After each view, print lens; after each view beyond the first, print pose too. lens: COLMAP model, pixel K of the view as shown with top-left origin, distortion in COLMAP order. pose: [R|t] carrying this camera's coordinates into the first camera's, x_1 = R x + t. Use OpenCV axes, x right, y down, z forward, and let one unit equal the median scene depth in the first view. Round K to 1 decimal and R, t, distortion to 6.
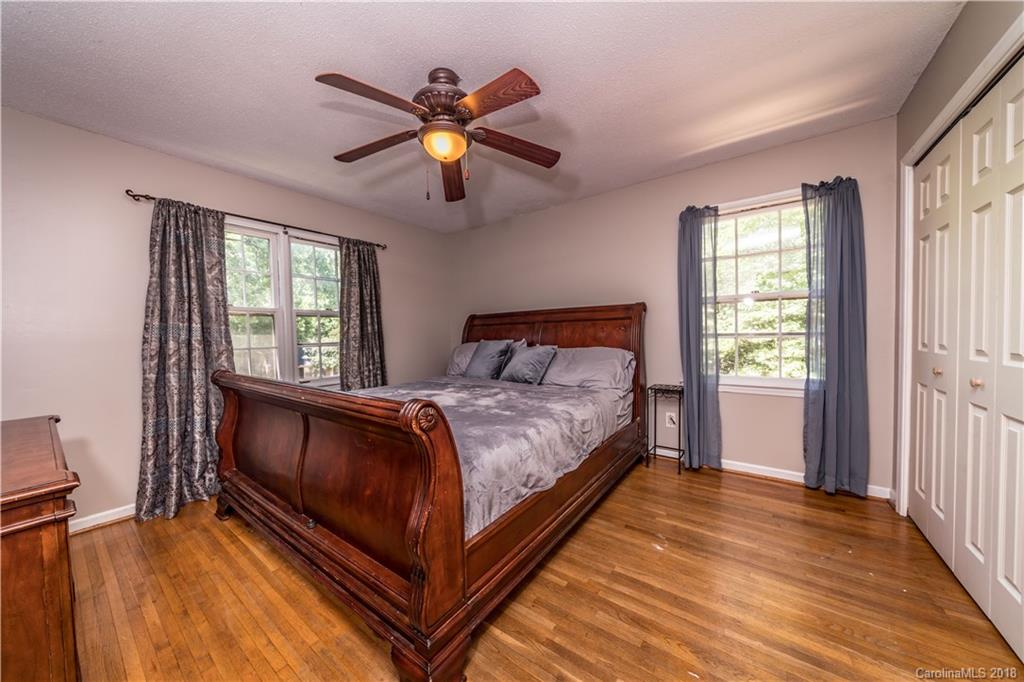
lens RADIAL K [[346.4, 0, 512.5], [0, 346.4, 339.9], [0, 0, 1]] dist [-0.009309, -0.000069]
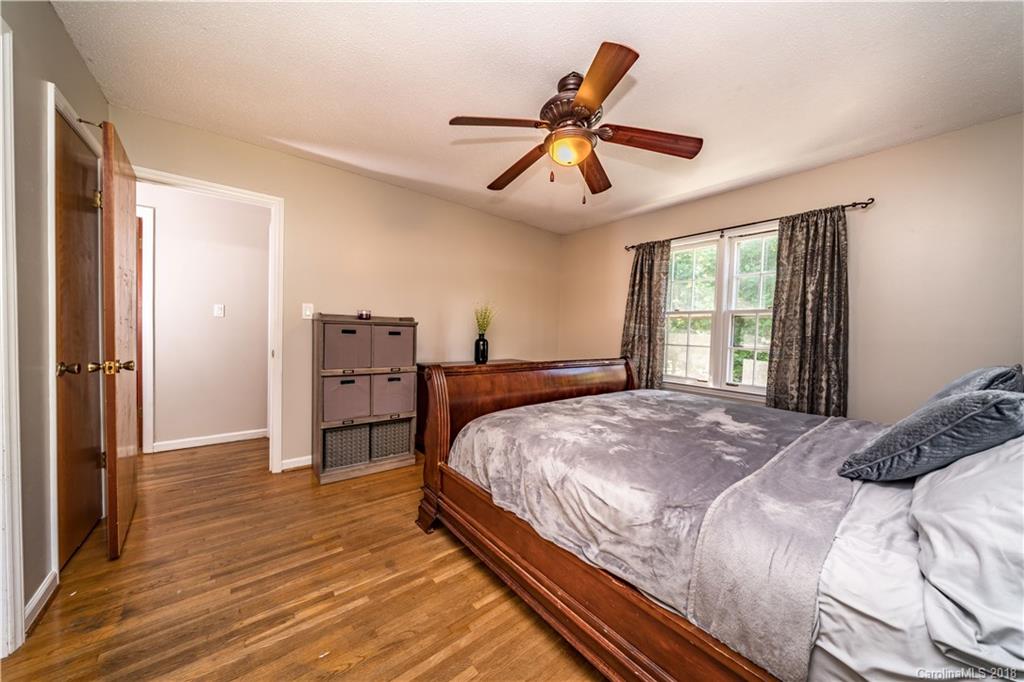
lens RADIAL K [[346.4, 0, 512.5], [0, 346.4, 343.0], [0, 0, 1]] dist [-0.009309, -0.000069]
pose [[-0.257410, 0.045850, -0.965214, 0.460766], [-0.044869, 0.997229, 0.059337, -0.022583], [0.965260, 0.058582, -0.254639, 0.604042]]
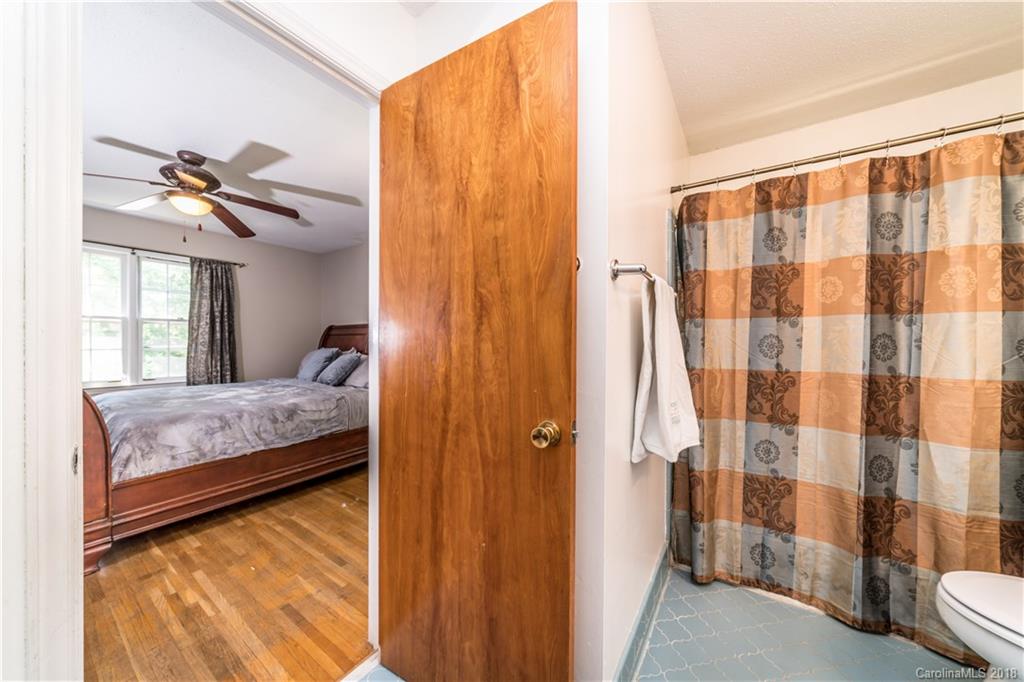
lens RADIAL K [[346.4, 0, 508.6], [0, 346.4, 342.4], [0, 0, 1]] dist [-0.009309, -0.000069]
pose [[0.999069, 0.025190, 0.035015, 0.541515], [-0.024466, 0.999481, -0.020968, -0.008946], [-0.035525, 0.020092, 0.999167, -0.200139]]
